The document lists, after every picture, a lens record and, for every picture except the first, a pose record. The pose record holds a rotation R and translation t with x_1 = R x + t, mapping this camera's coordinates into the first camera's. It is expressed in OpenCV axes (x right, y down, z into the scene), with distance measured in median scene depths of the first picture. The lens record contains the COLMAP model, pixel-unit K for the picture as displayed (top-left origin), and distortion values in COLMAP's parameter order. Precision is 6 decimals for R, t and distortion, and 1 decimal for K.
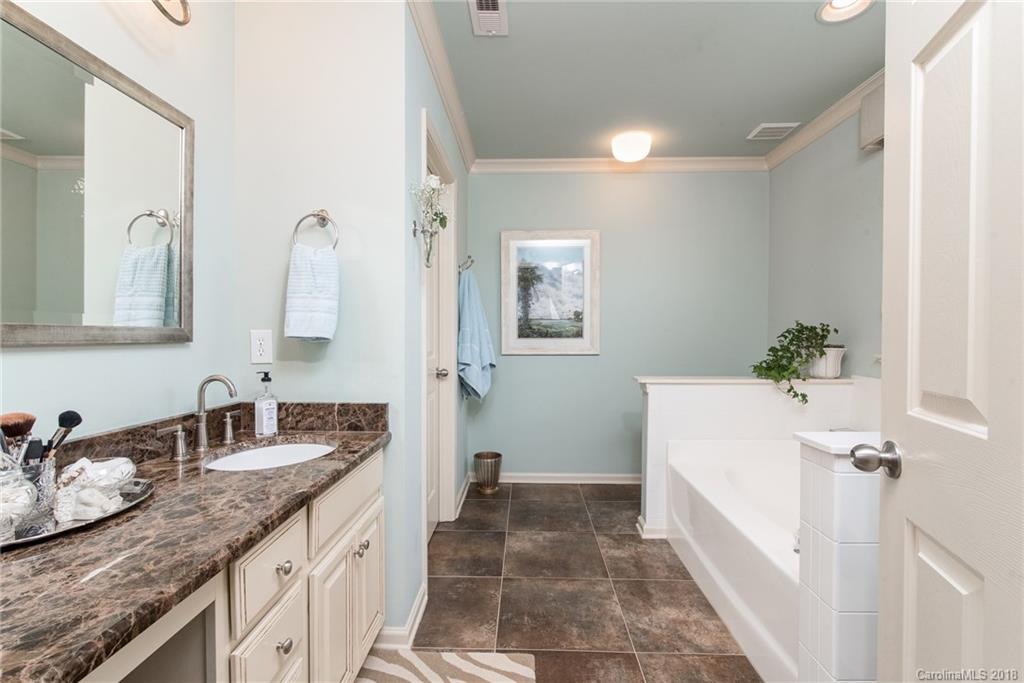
lens RADIAL K [[471.4, 0, 518.3], [0, 471.4, 339.6], [0, 0, 1]] dist [-0.009360, -0.000043]
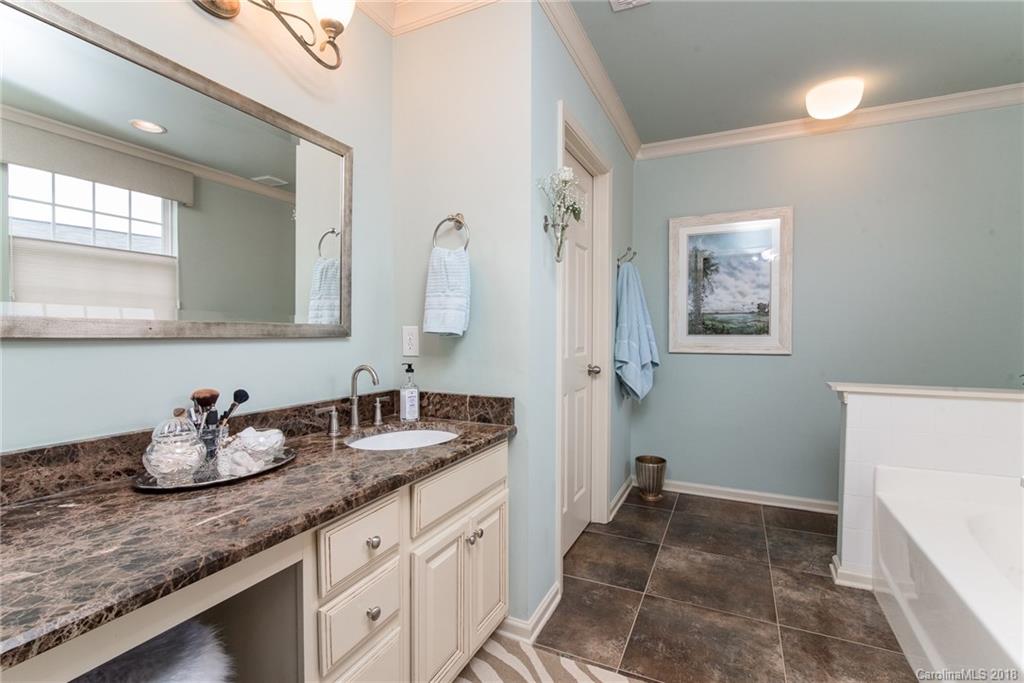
lens RADIAL K [[471.4, 0, 511.9], [0, 471.4, 338.6], [0, 0, 1]] dist [-0.009360, -0.000043]
pose [[0.913011, 0.007440, -0.407867, 0.134354], [-0.005183, 0.999965, 0.006638, 0.000326], [0.407902, -0.003946, 0.913017, 0.070750]]
